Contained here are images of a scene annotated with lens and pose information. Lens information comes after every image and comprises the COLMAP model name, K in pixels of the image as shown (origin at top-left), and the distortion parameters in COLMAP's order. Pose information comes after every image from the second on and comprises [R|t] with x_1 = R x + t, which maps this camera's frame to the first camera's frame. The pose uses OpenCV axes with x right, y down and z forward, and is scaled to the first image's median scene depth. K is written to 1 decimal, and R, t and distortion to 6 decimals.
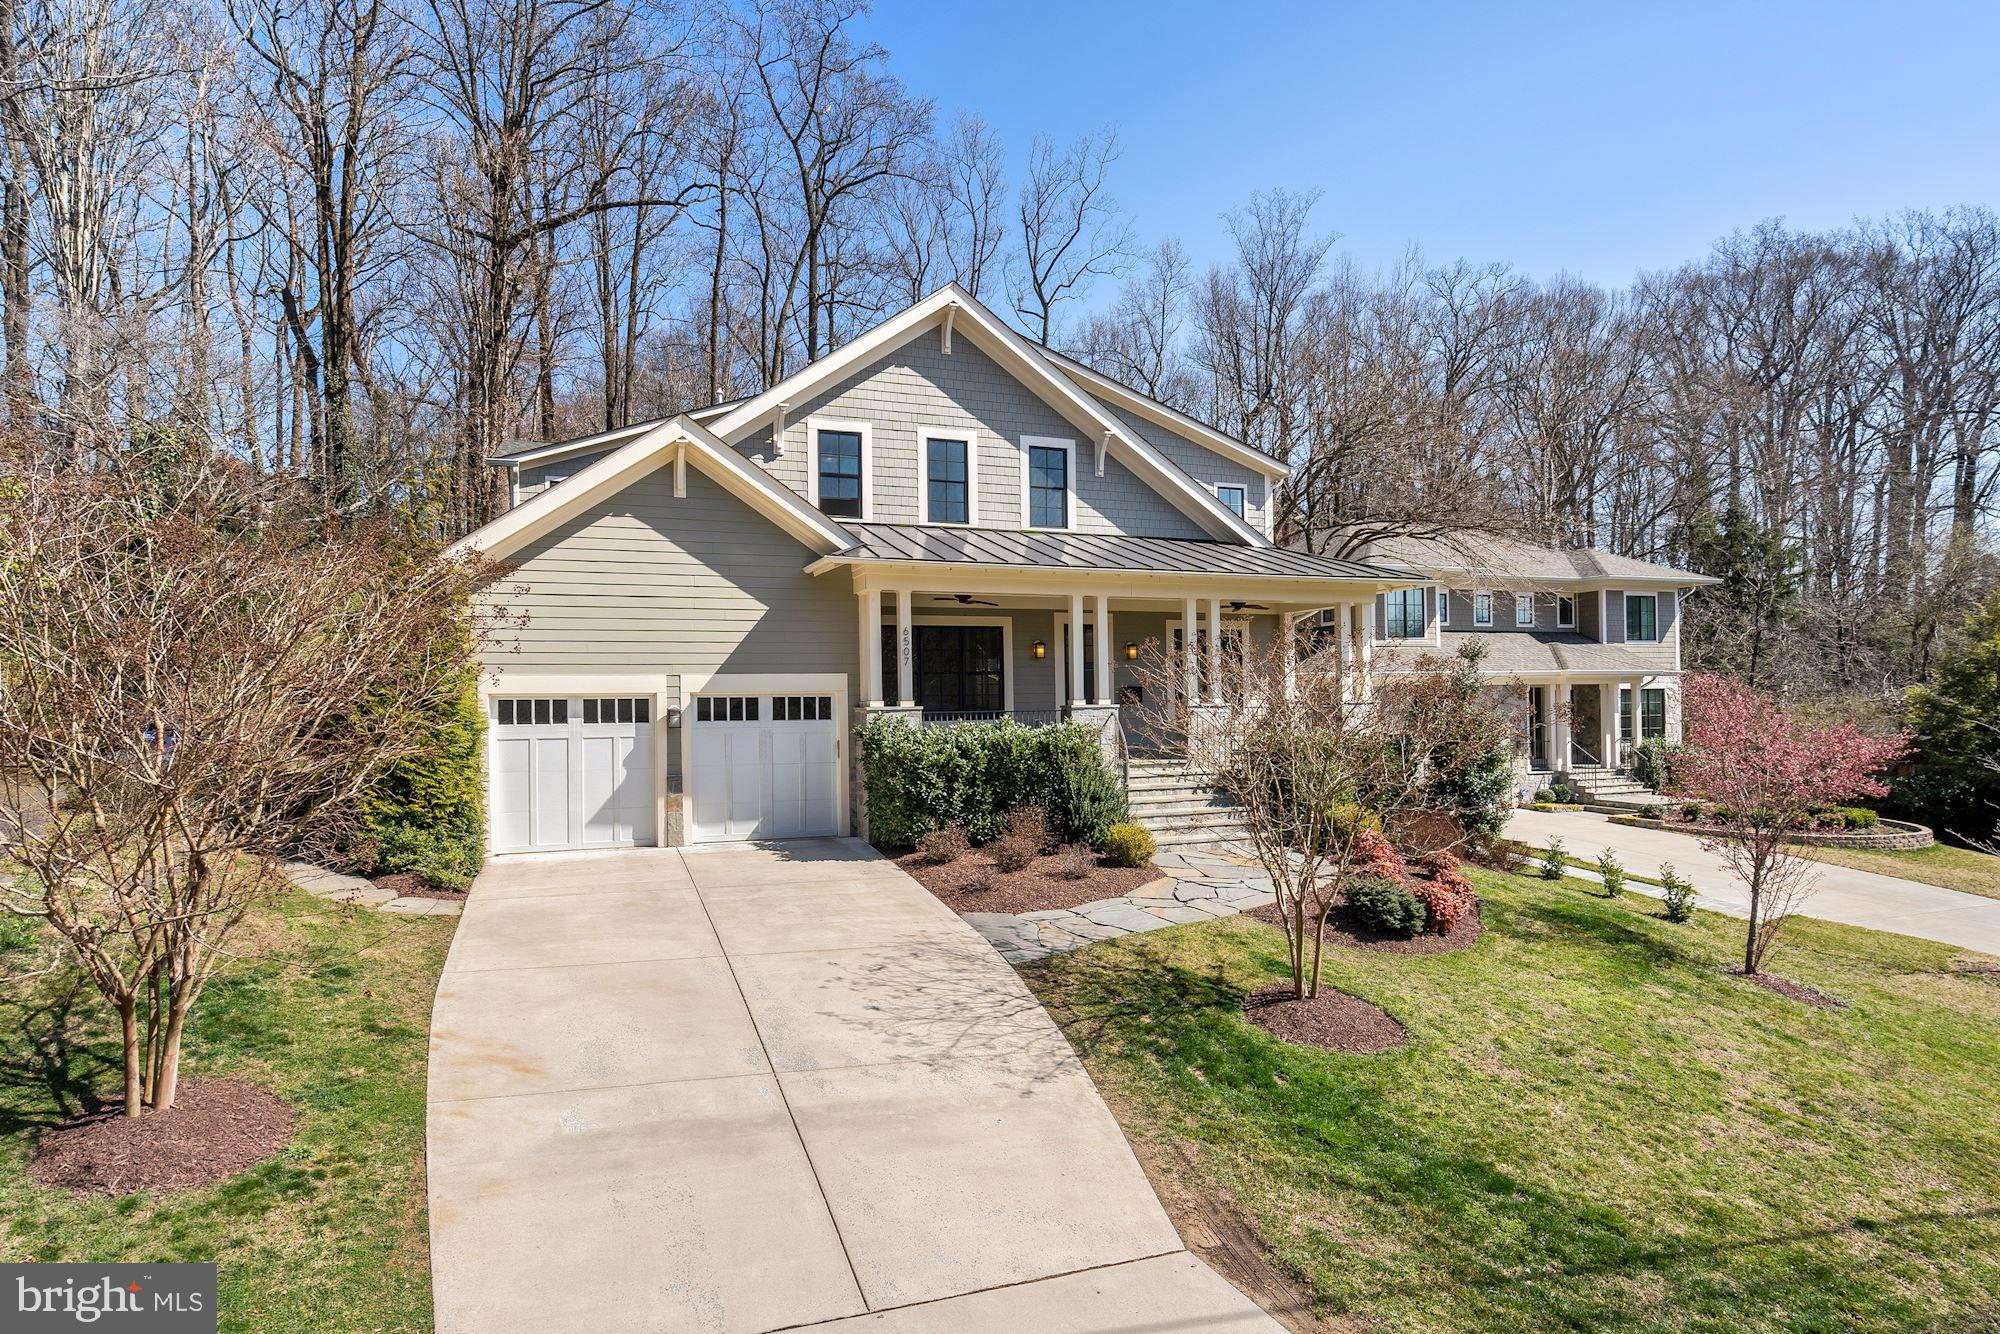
lens RADIAL K [[945.6, 0, 994.5], [0, 945.6, 675.2], [0, 0, 1]] dist [-0.036704, 0.017961]
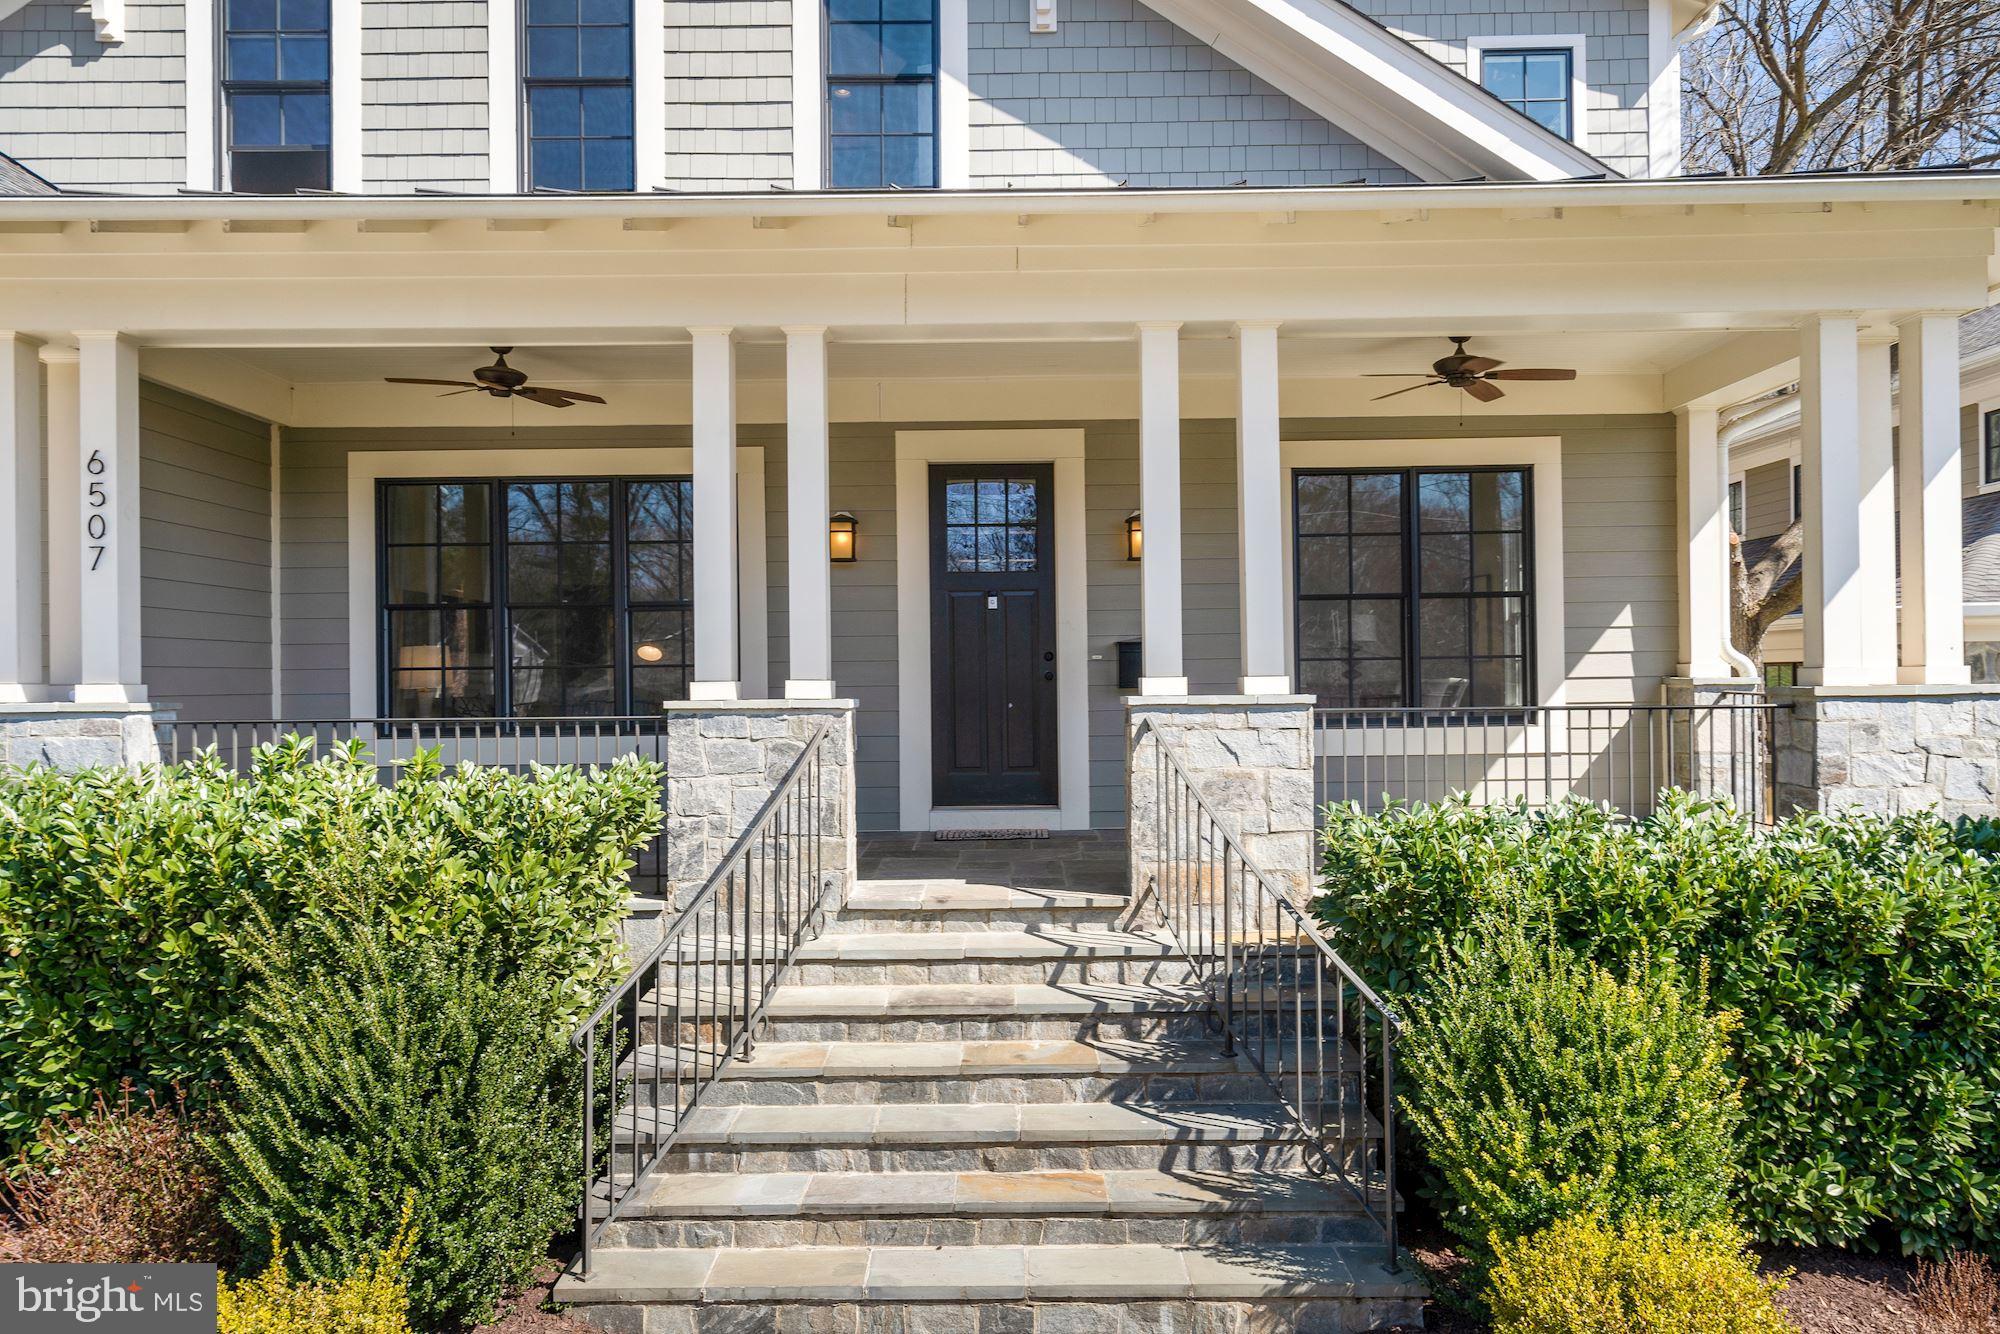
lens RADIAL K [[1356.3, 0, 1003.7], [0, 1356.3, 662.1], [0, 0, 1]] dist [-0.006185, 0.027833]
pose [[0.939299, -0.007397, -0.343019, 0.287079], [0.010538, 0.999918, 0.007293, 0.016314], [0.342936, -0.010465, 0.939300, 0.575925]]
